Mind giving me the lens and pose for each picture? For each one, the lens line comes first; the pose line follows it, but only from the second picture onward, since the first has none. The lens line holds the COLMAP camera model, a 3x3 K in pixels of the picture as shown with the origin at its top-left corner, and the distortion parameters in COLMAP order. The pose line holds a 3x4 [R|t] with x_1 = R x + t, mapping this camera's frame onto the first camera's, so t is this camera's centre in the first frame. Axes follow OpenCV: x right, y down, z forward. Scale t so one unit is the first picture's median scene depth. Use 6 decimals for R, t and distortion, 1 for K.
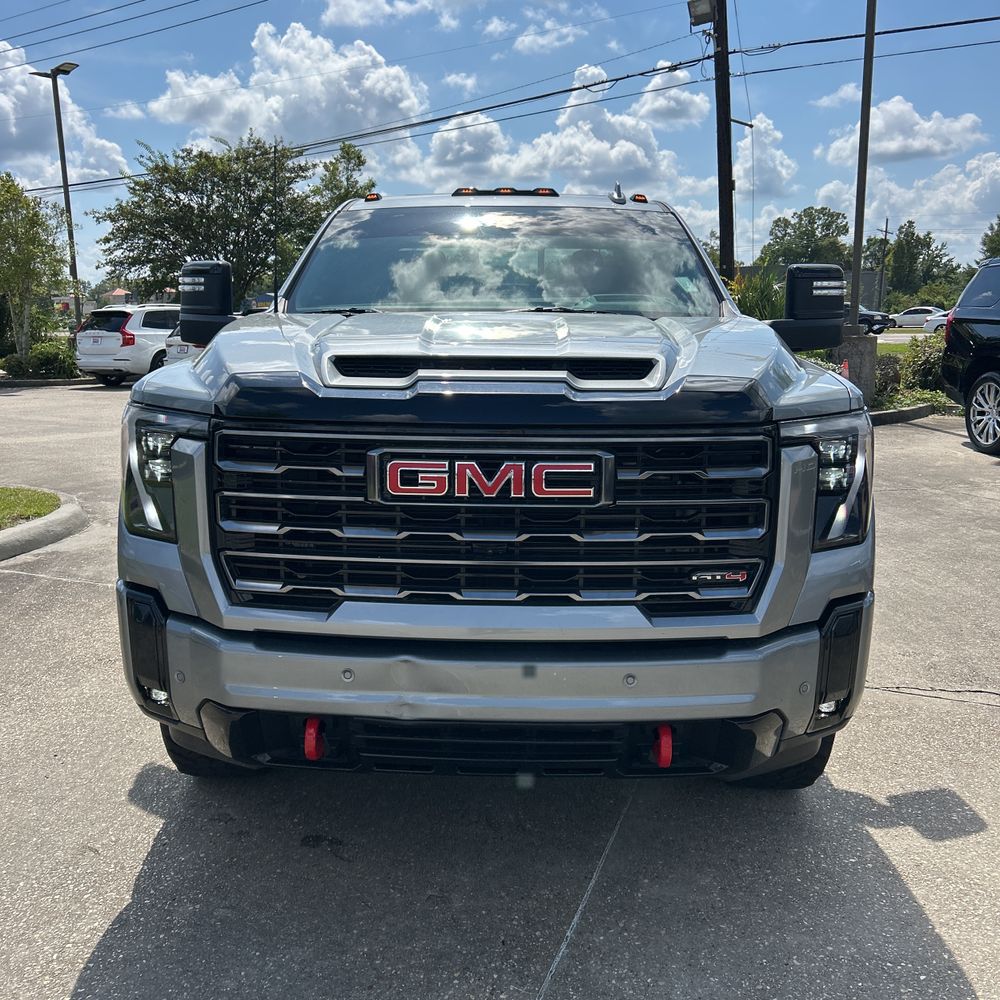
lens RADIAL K [[1006.2, 0, 491.8], [0, 1006.2, 494.6], [0, 0, 1]] dist [0.034167, -0.026761]
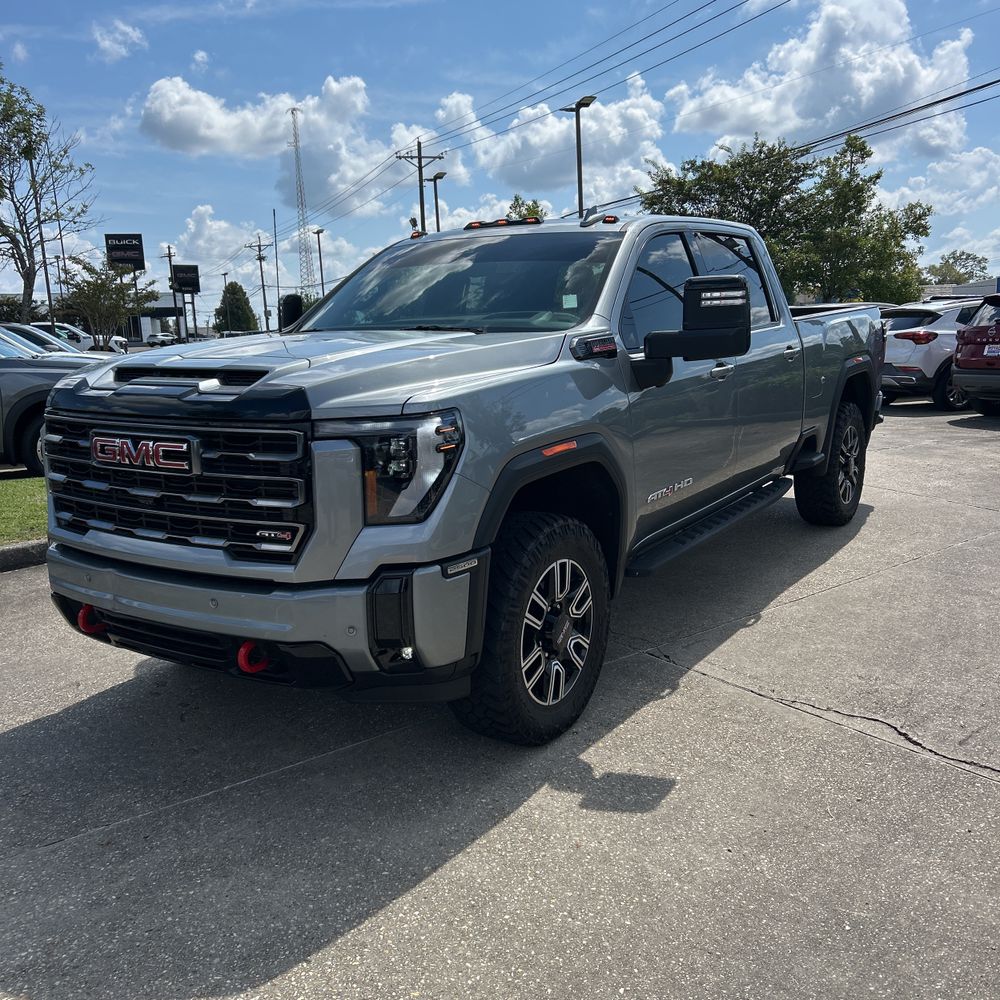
lens RADIAL K [[1005.7, 0, 503.8], [0, 1005.7, 512.4], [0, 0, 1]] dist [0.028753, -0.018328]
pose [[0.847108, 0.077192, -0.525784, 0.803216], [-0.067600, 0.997009, 0.037462, -0.012638], [0.527104, 0.003808, 0.849793, 0.018876]]
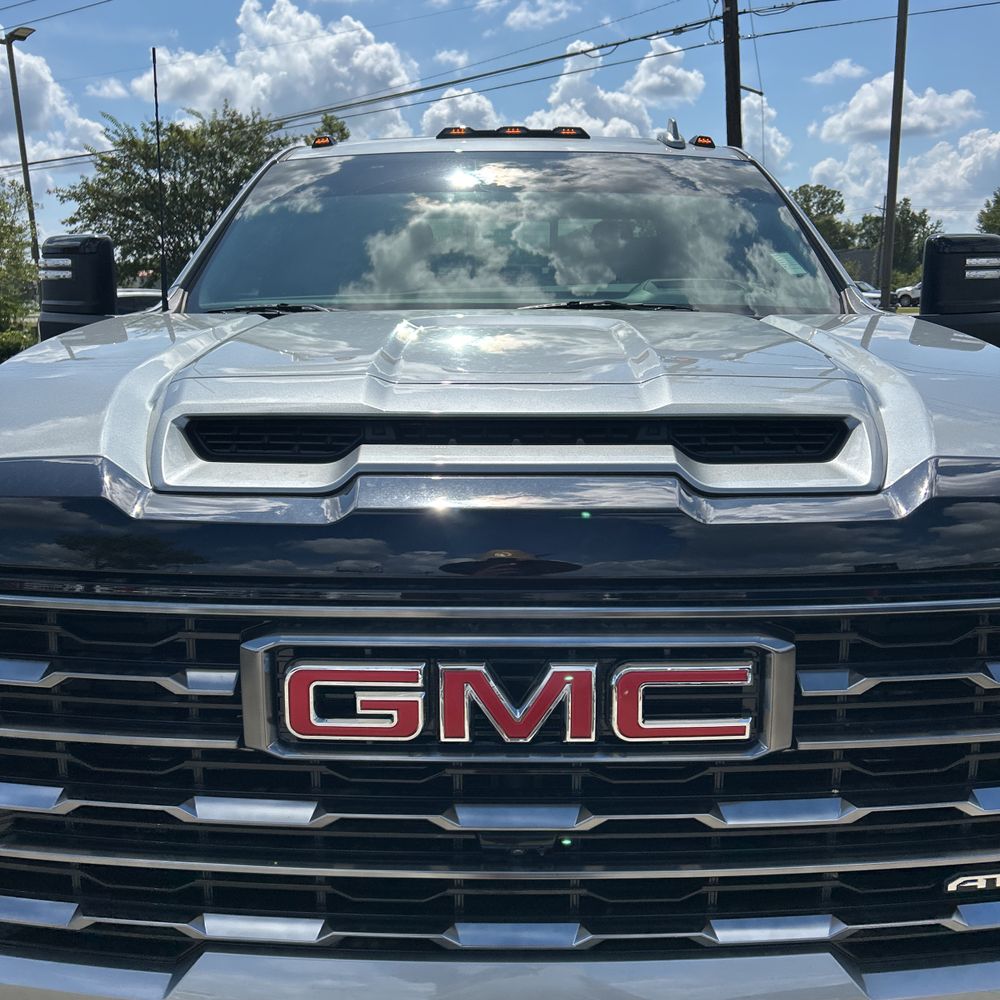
lens RADIAL K [[1012.7, 0, 515.6], [0, 1012.7, 499.7], [0, 0, 1]] dist [0.005187, 0.023033]
pose [[0.999562, -0.013689, 0.026220, -0.008616], [0.013106, 0.999666, 0.022274, -0.075485], [-0.026516, -0.021920, 0.999408, 0.361213]]
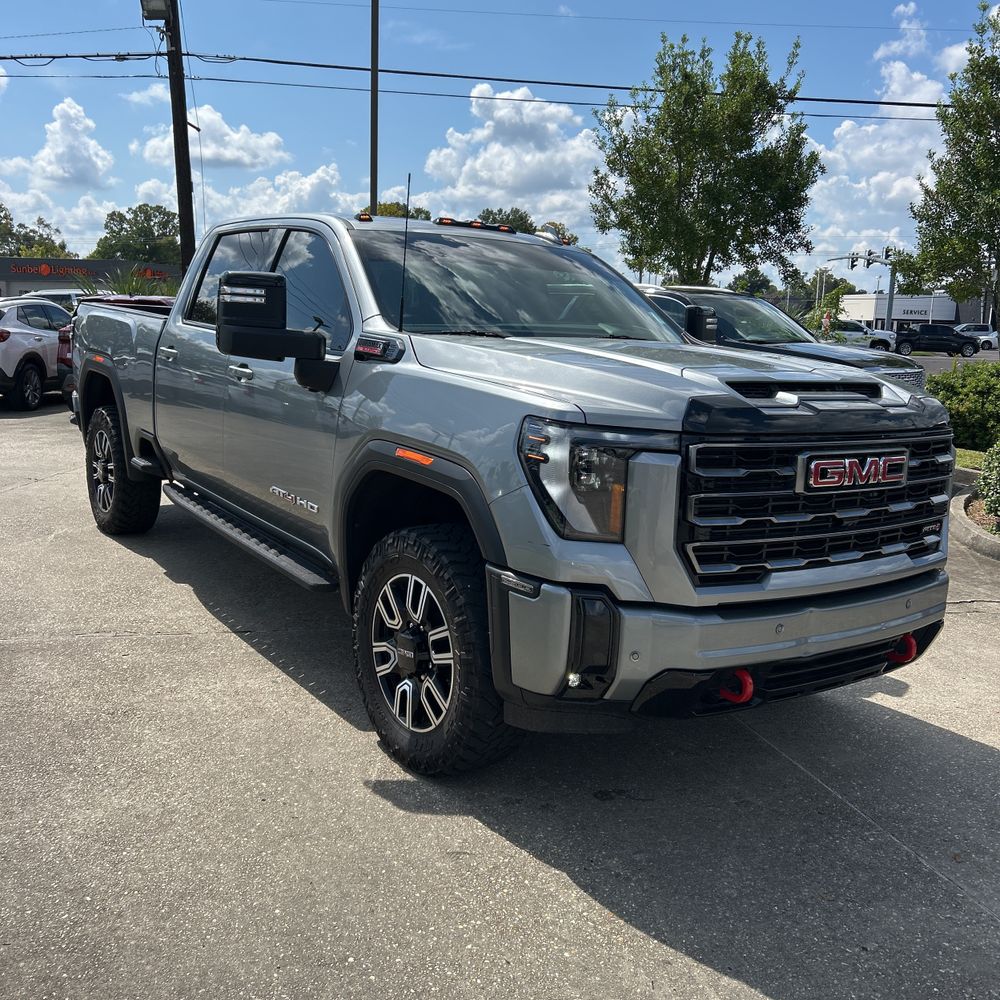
lens RADIAL K [[1006.2, 0, 491.8], [0, 1006.2, 494.6], [0, 0, 1]] dist [0.034167, -0.026761]
pose [[0.803820, -0.066789, 0.591111, -0.810389], [0.065427, 0.997575, 0.023743, -0.032575], [-0.591263, 0.019590, 0.806241, 0.113711]]
